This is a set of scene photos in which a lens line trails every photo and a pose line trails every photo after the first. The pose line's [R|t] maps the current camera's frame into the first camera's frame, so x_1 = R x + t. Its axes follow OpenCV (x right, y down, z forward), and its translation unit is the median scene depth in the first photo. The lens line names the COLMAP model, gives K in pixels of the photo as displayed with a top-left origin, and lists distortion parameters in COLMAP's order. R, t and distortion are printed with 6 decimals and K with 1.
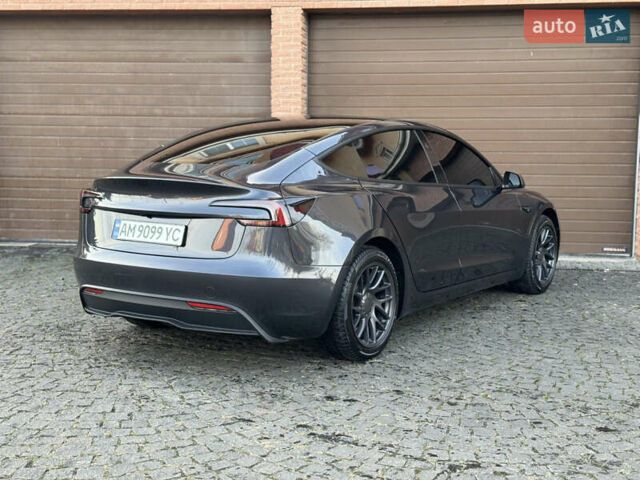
lens RADIAL K [[890.2, 0, 320.0], [0, 890.2, 240.0], [0, 0, 1]] dist [0.182365, -0.384835]
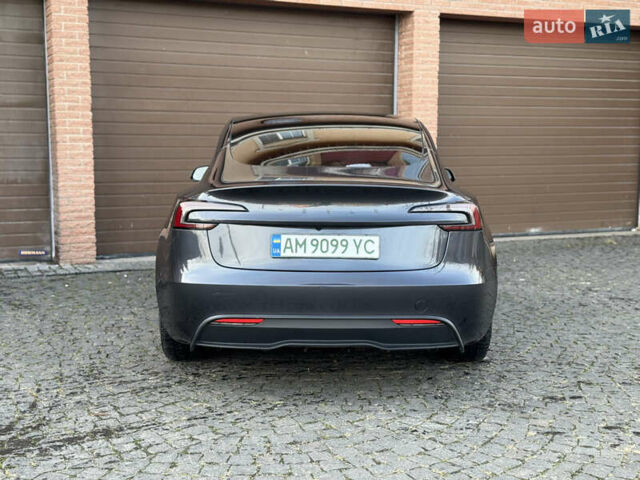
lens RADIAL K [[890.2, 0, 320.0], [0, 890.2, 240.0], [0, 0, 1]] dist [0.182365, -0.384835]
pose [[0.830932, -0.066892, 0.552338, -0.335923], [0.061396, 0.997707, 0.028466, -0.019756], [-0.552976, 0.010258, 0.833134, 0.137160]]
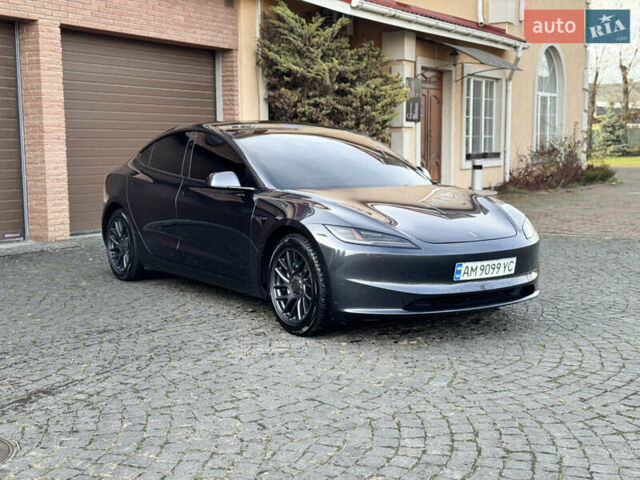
lens RADIAL K [[890.2, 0, 320.0], [0, 890.2, 240.0], [0, 0, 1]] dist [0.182365, -0.384835]
pose [[0.391334, -0.110003, 0.913650, -0.559811], [0.106390, 0.991581, 0.073817, -0.026093], [-0.914078, 0.068316, 0.399743, 0.201241]]
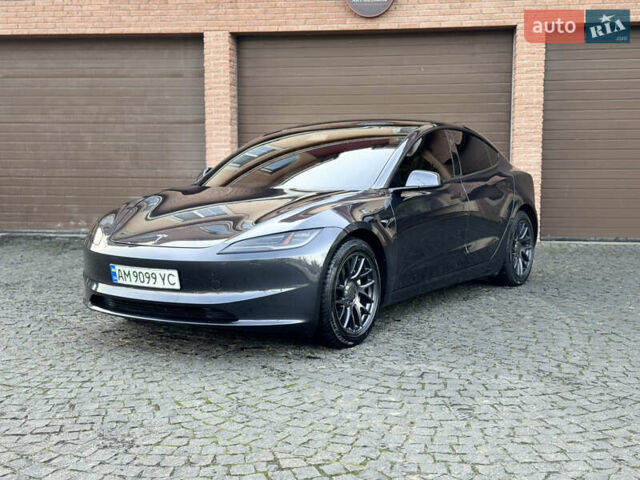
lens RADIAL K [[890.2, 0, 320.0], [0, 890.2, 240.0], [0, 0, 1]] dist [0.182365, -0.384835]
pose [[0.999956, -0.008407, -0.004073, 0.102183], [0.008367, 0.999917, -0.009754, 0.029853], [0.004155, 0.009719, 0.999944, -0.184782]]
